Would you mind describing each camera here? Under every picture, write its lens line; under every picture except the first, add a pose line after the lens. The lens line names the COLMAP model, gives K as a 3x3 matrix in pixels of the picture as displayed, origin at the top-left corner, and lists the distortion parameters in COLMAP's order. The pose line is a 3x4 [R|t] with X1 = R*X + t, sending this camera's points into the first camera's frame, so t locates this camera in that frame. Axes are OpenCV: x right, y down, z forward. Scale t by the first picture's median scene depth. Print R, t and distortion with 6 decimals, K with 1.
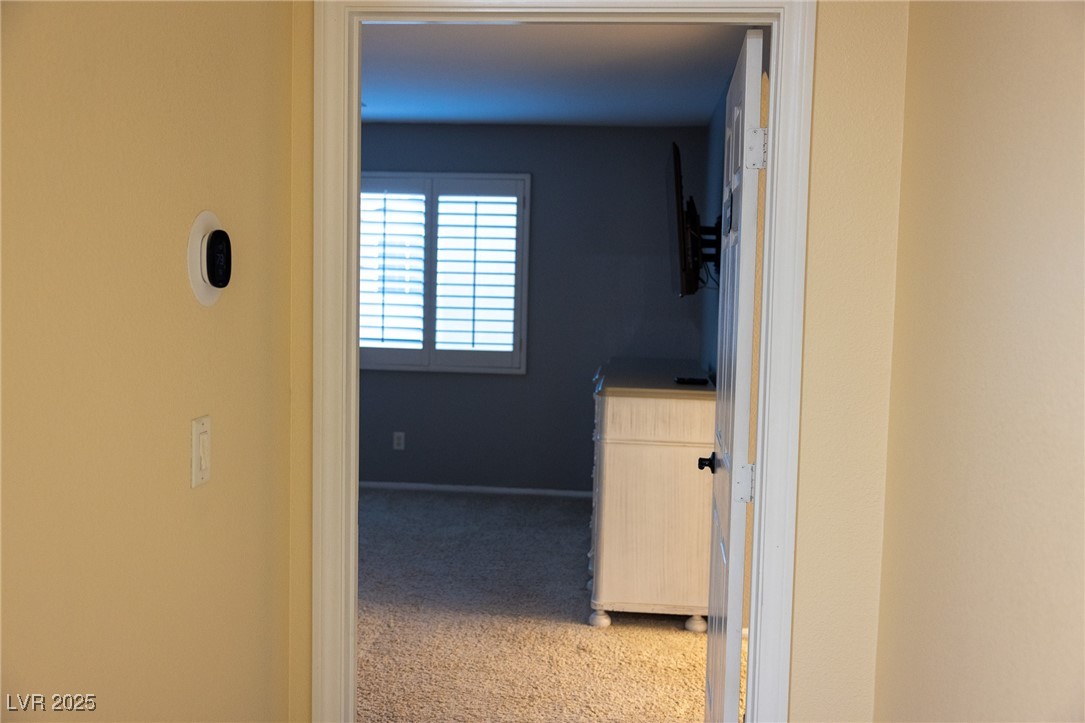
lens RADIAL K [[1071.7, 0, 542.5], [0, 1071.7, 361.5], [0, 0, 1]] dist [-0.002759, -0.001234]
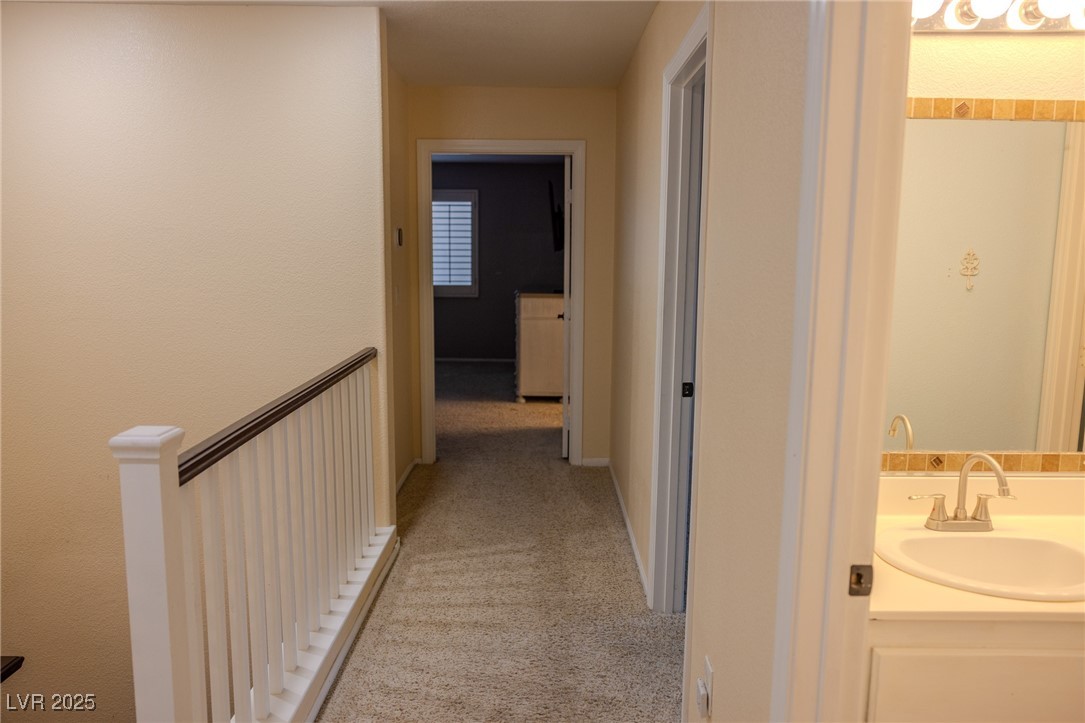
lens RADIAL K [[829.1, 0, 542.5], [0, 829.1, 361.5], [0, 0, 1]] dist [-0.003071, -0.000226]
pose [[0.996355, -0.028208, 0.080500, -0.035784], [0.023547, 0.998023, 0.058272, 0.063127], [-0.081985, -0.056164, 0.995050, -0.685557]]
